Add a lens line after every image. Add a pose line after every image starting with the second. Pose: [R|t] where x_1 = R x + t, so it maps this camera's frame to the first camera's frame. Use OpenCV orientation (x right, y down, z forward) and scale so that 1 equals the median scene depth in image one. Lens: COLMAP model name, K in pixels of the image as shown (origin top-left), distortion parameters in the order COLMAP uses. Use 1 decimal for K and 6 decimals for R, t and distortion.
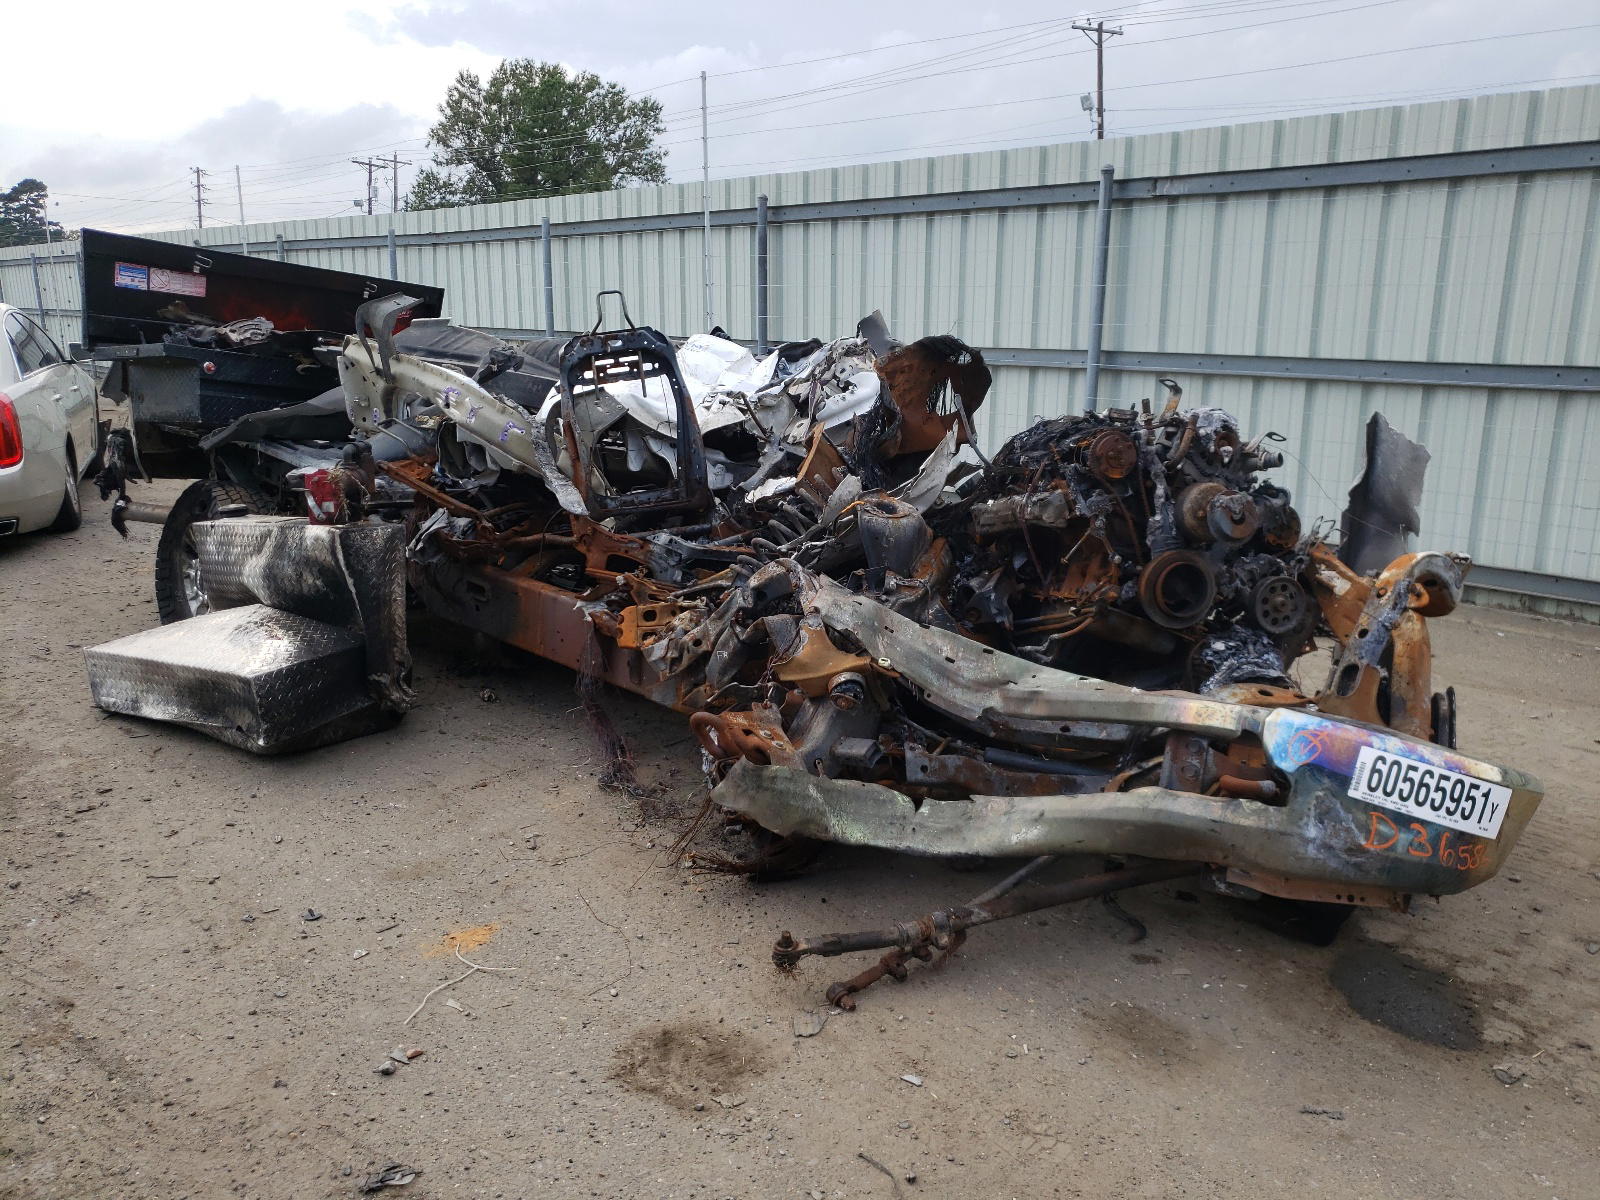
lens RADIAL K [[1256.4, 0, 800.0], [0, 1256.4, 600.0], [0, 0, 1]] dist [0.042911, -0.058791]
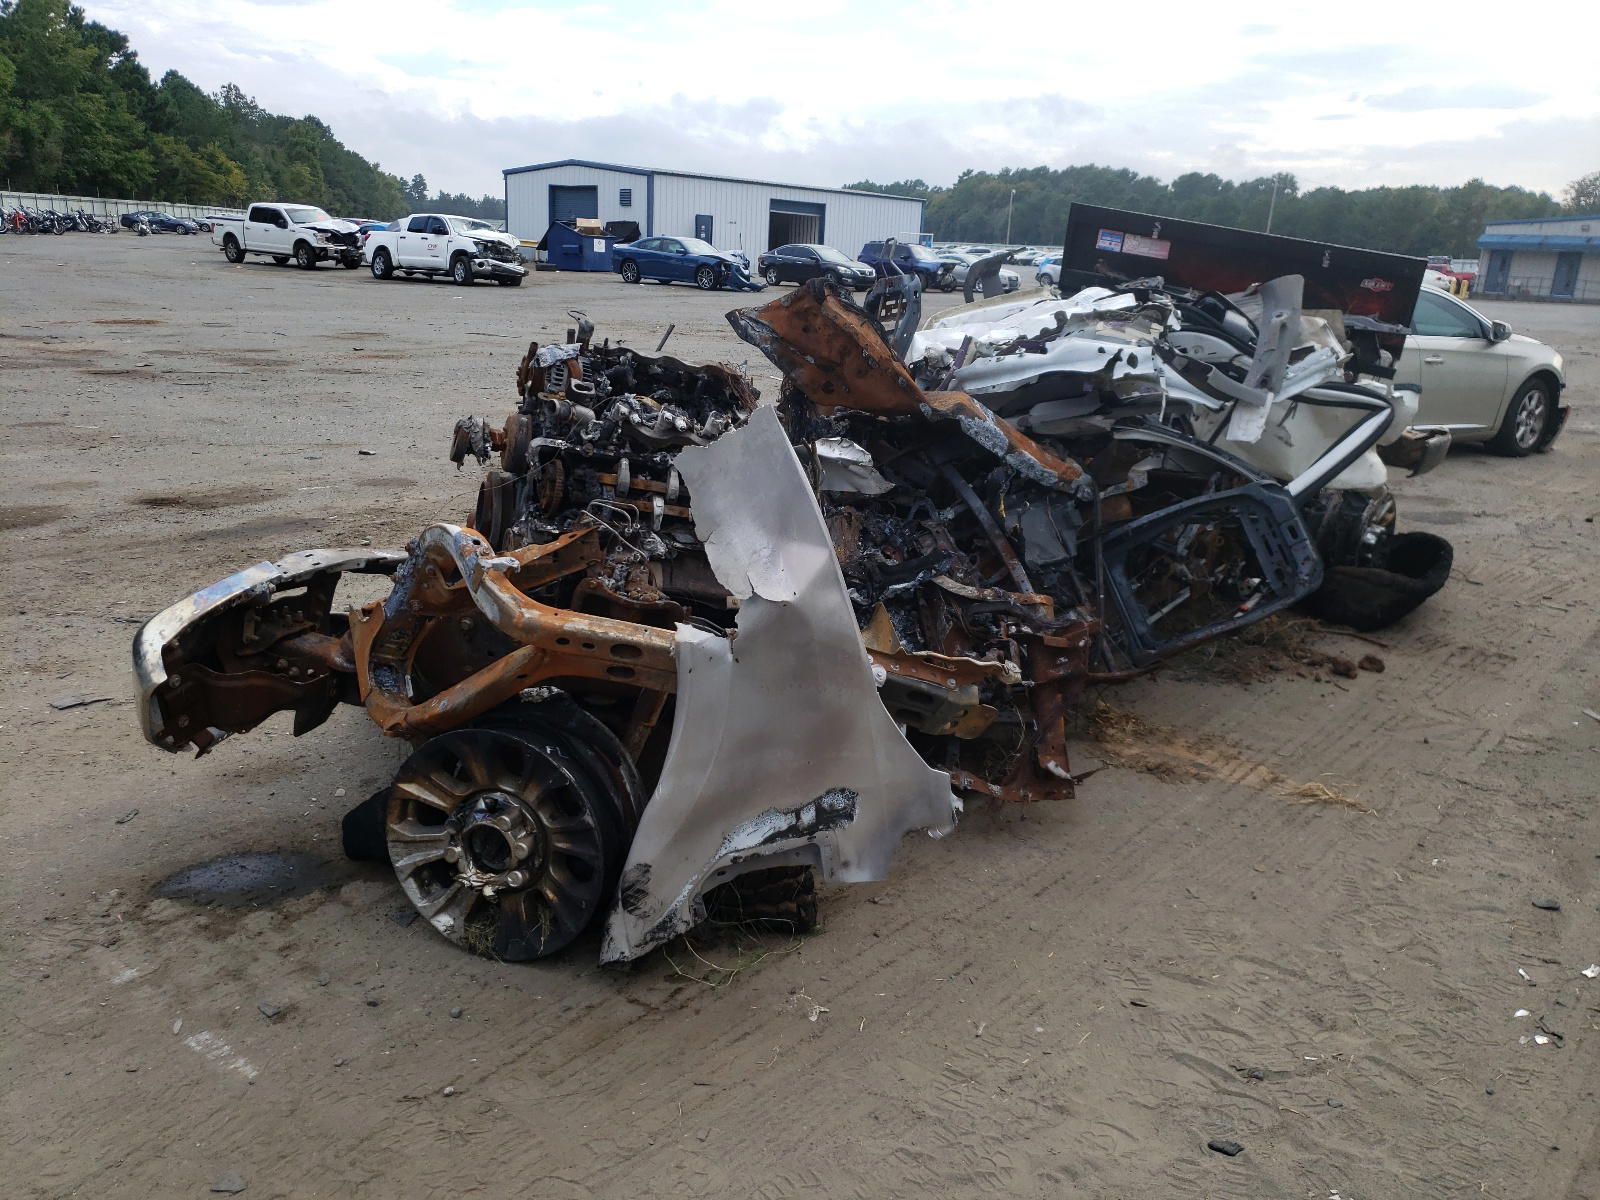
lens RADIAL K [[1238.2, 0, 800.0], [0, 1238.2, 600.0], [0, 0, 1]] dist [-0.015042, 0.005205]
pose [[0.091303, 0.265382, -0.959811, 1.093067], [-0.252671, 0.938468, 0.235445, -0.205434], [0.963235, 0.221019, 0.152739, 0.925767]]
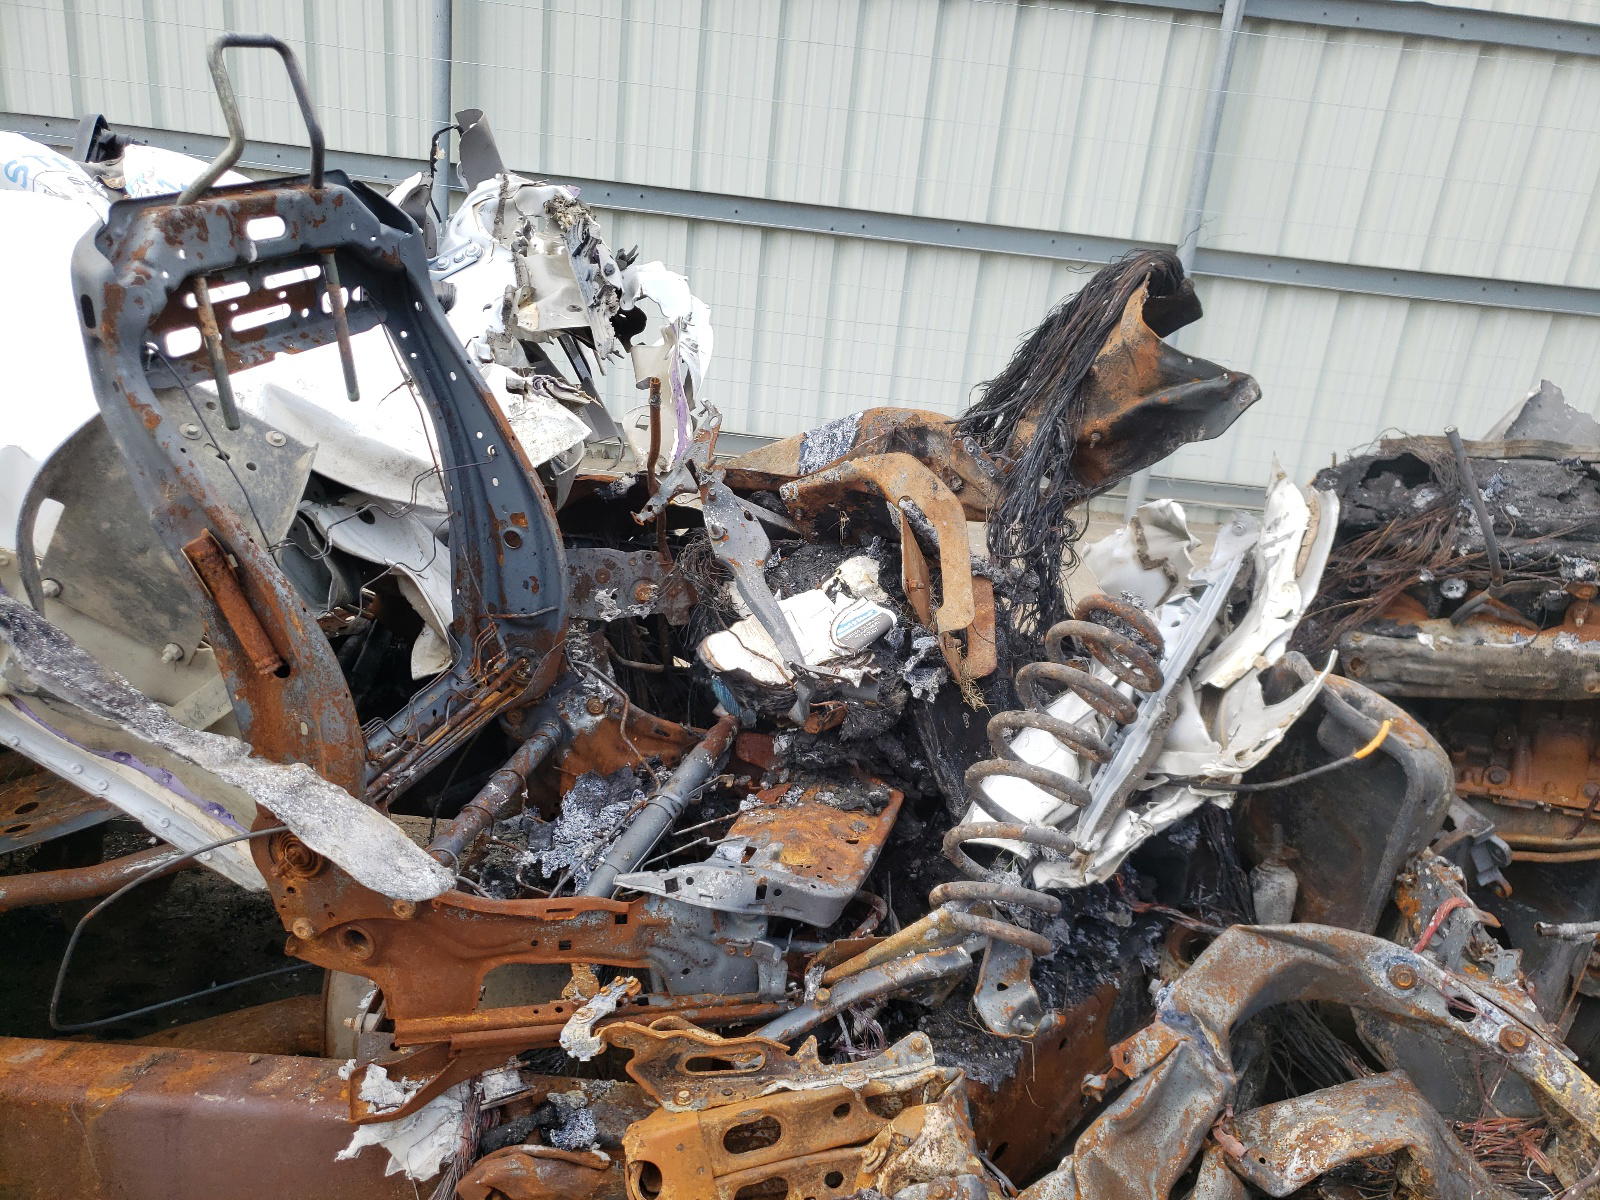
lens RADIAL K [[1221.8, 0, 855.7], [0, 1221.8, 602.4], [0, 0, 1]] dist [0.043977, -0.045506]
pose [[0.659898, -0.201718, 0.723771, -0.311611], [0.064318, 0.974917, 0.213072, -0.193383], [-0.748597, -0.094054, 0.656320, 0.797884]]
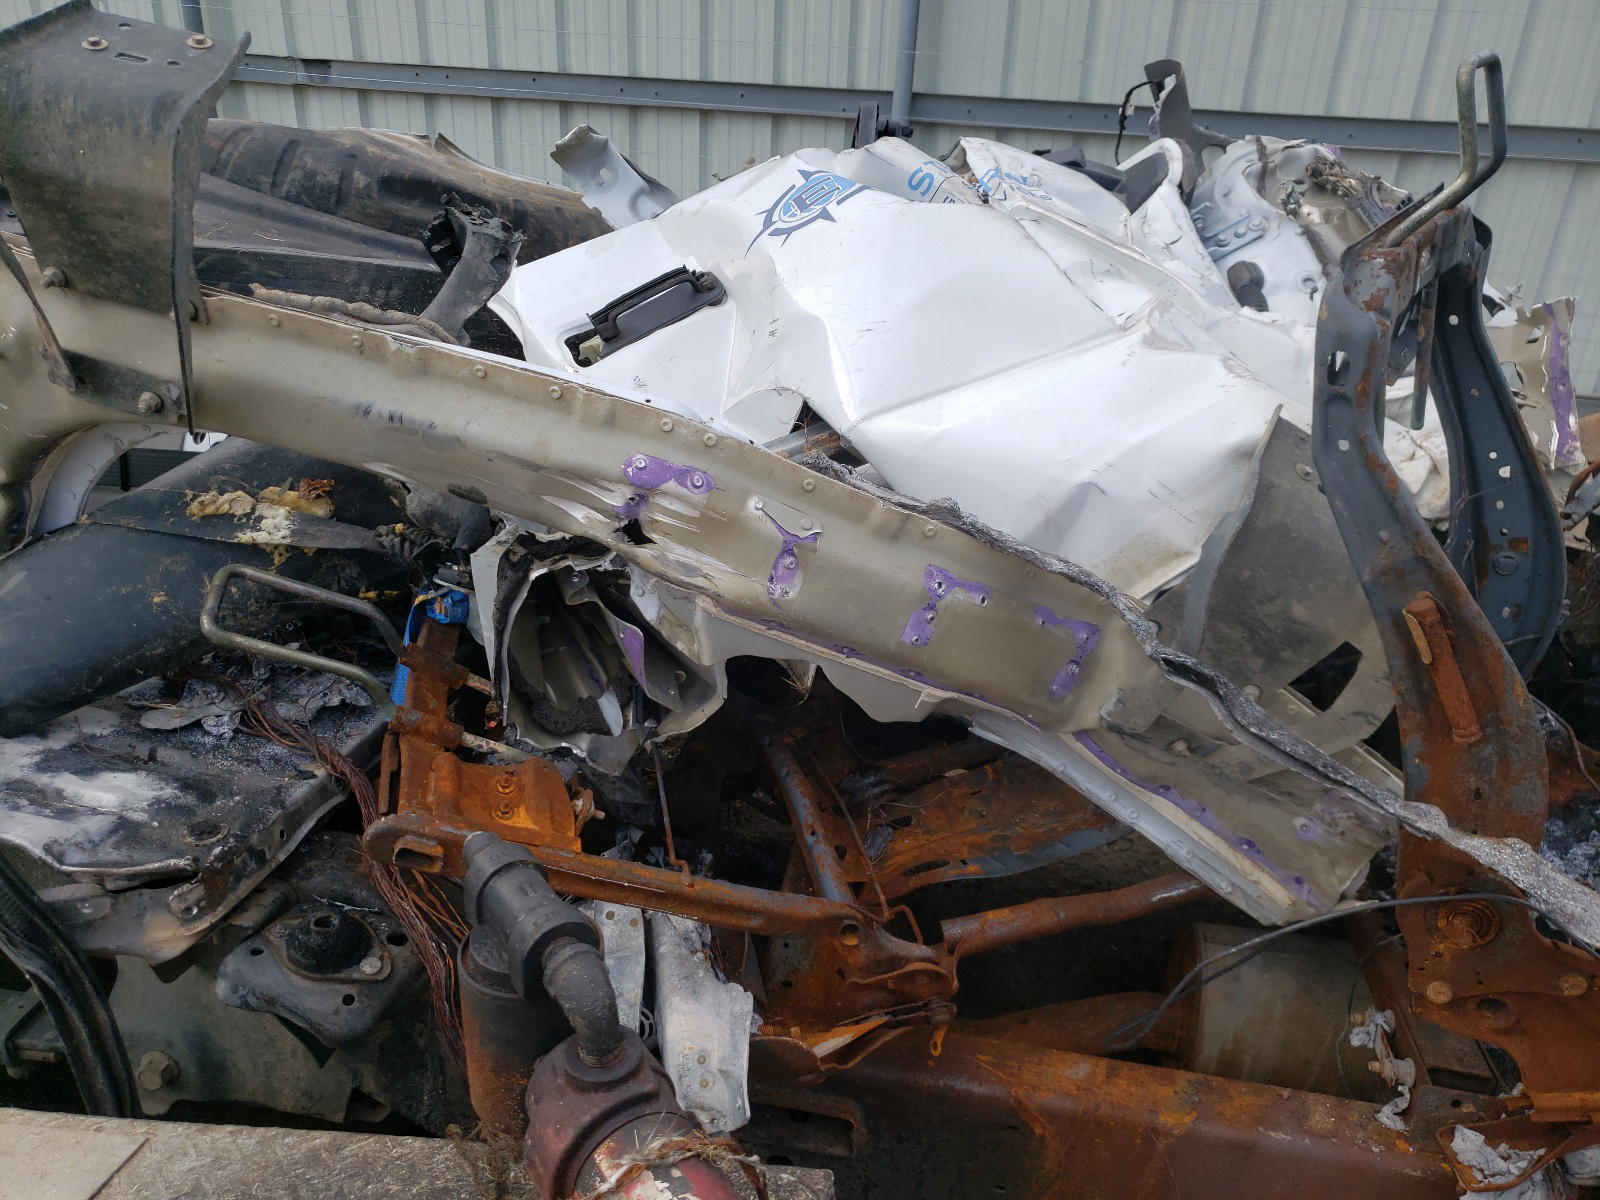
lens RADIAL K [[1238.2, 0, 800.0], [0, 1238.2, 600.0], [0, 0, 1]] dist [-0.015042, 0.005205]
pose [[0.811818, -0.233144, 0.535347, -0.463778], [0.100453, 0.958924, 0.265282, -0.244656], [-0.575206, -0.161584, 0.801891, 0.964741]]
